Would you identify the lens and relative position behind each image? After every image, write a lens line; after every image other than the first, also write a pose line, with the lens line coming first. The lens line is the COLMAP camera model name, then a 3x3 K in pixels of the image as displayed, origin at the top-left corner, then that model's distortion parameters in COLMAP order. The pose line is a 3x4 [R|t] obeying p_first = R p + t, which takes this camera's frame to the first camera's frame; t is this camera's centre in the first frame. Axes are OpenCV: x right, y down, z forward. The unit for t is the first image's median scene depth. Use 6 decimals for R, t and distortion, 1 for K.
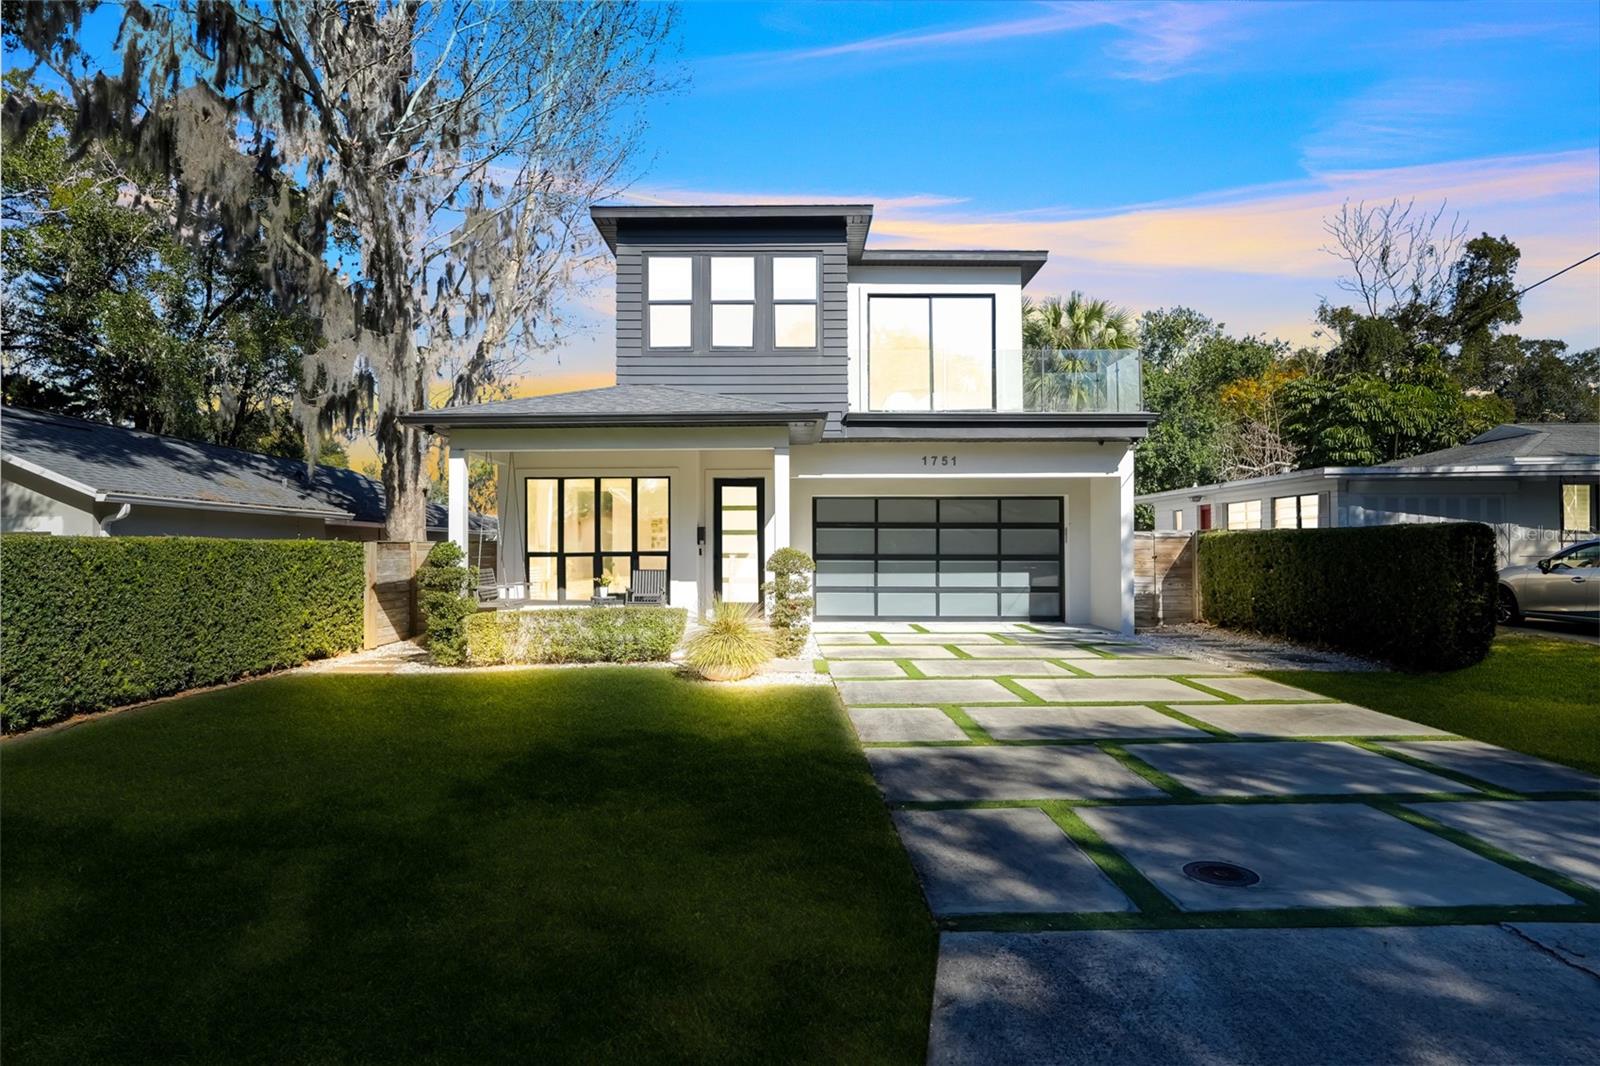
lens RADIAL K [[926.8, 0, 802.3], [0, 926.8, 538.6], [0, 0, 1]] dist [0.005267, 0.001843]
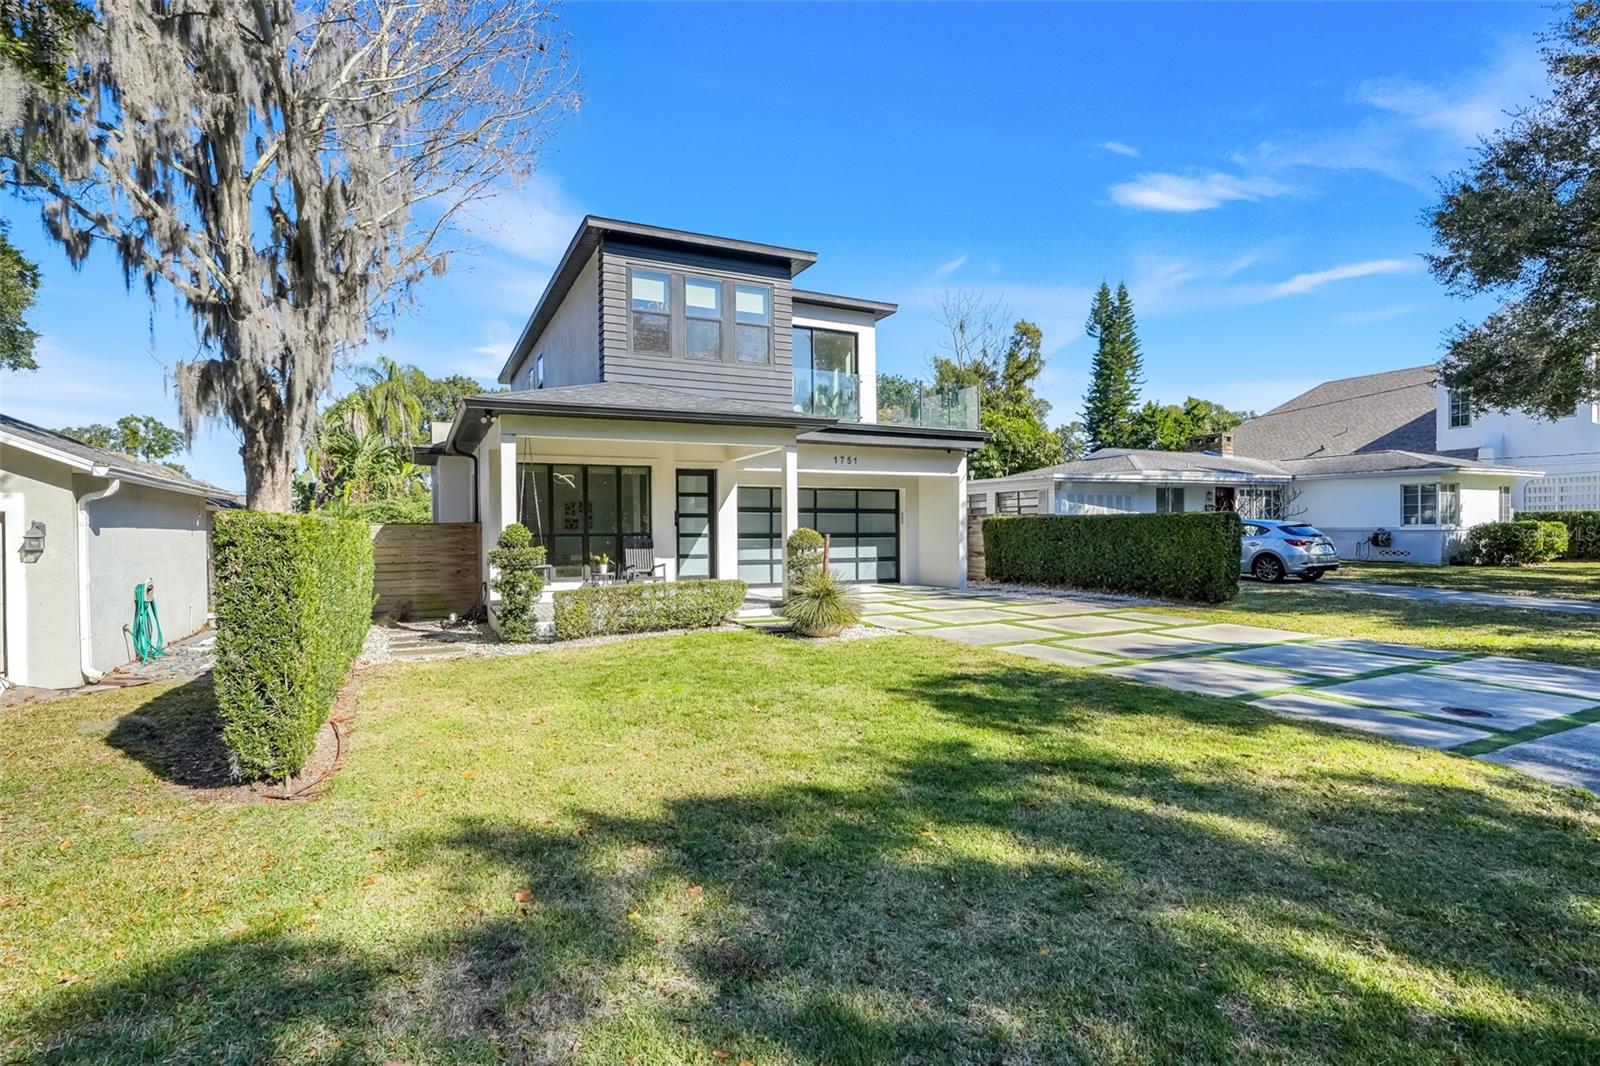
lens RADIAL K [[771.8, 0, 796.7], [0, 771.8, 530.7], [0, 0, 1]] dist [-0.000129, -0.000333]
pose [[0.897553, -0.005100, 0.440876, -0.349417], [-0.000997, 0.999907, 0.013598, -0.000648], [-0.440904, -0.012645, 0.897465, 0.064148]]
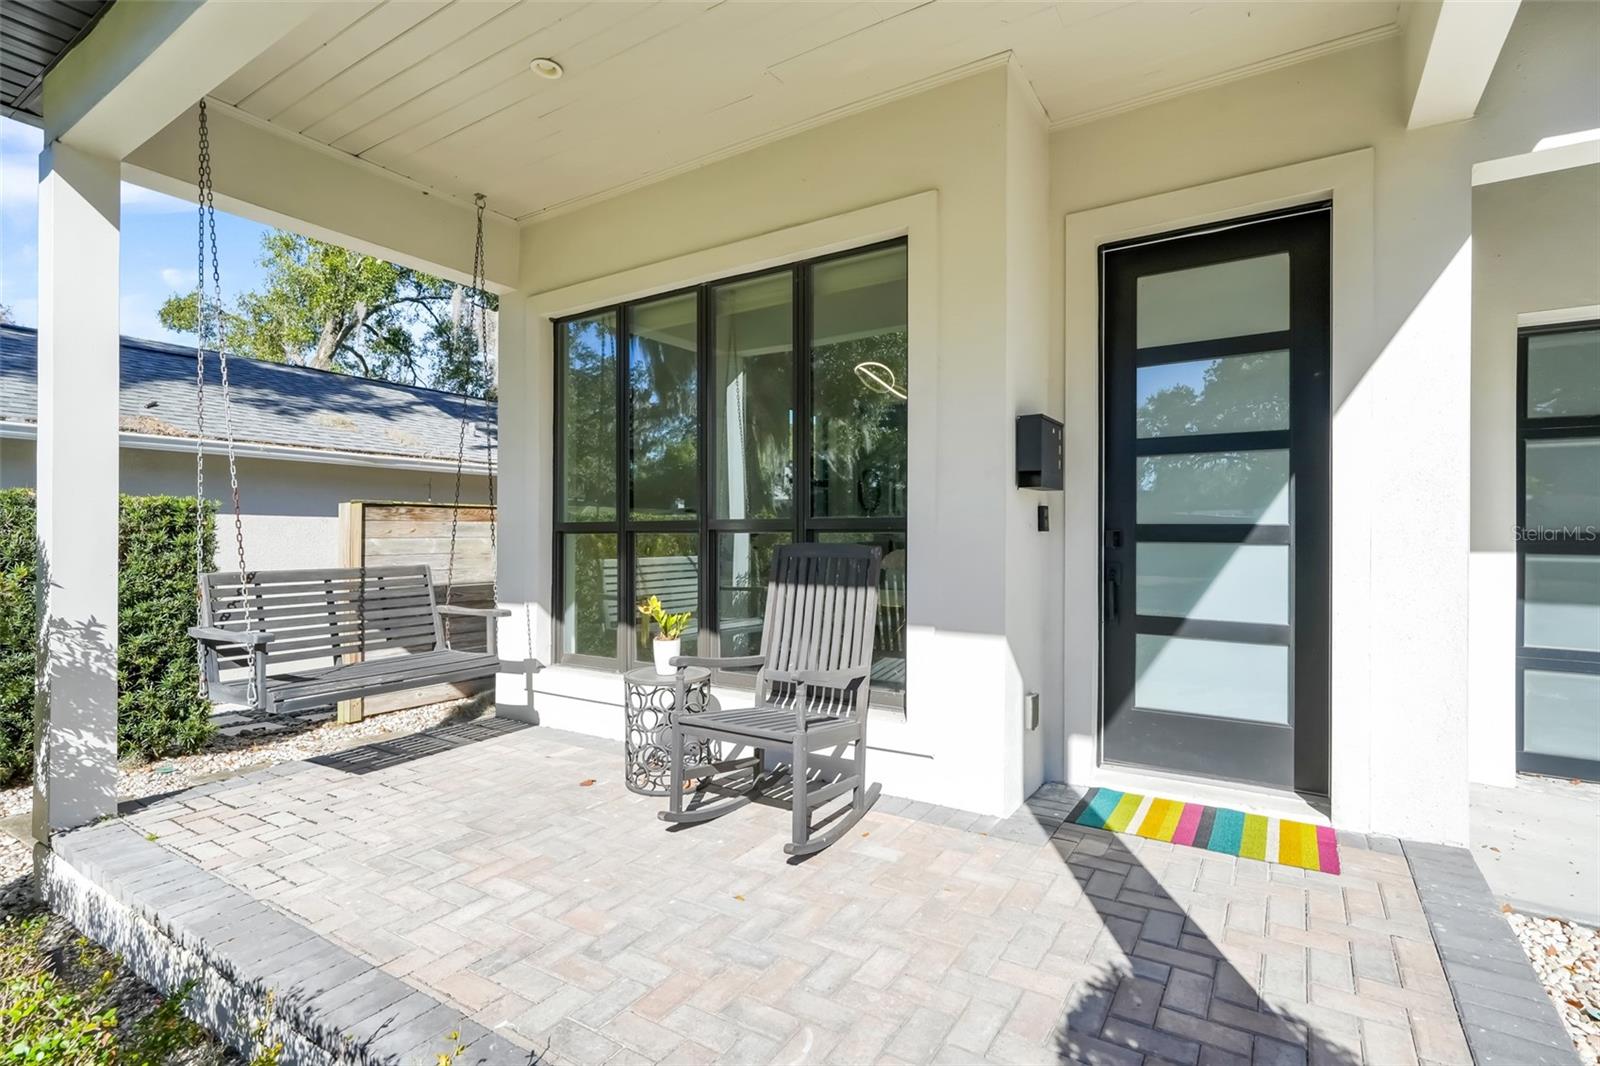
lens RADIAL K [[771.8, 0, 795.4], [0, 771.8, 533.3], [0, 0, 1]] dist [-0.000129, -0.000333]
pose [[0.835880, 0.006072, -0.548879, -0.042465], [0.001415, 0.999912, 0.013217, 0.014050], [0.548911, -0.011825, 0.835797, 0.697988]]
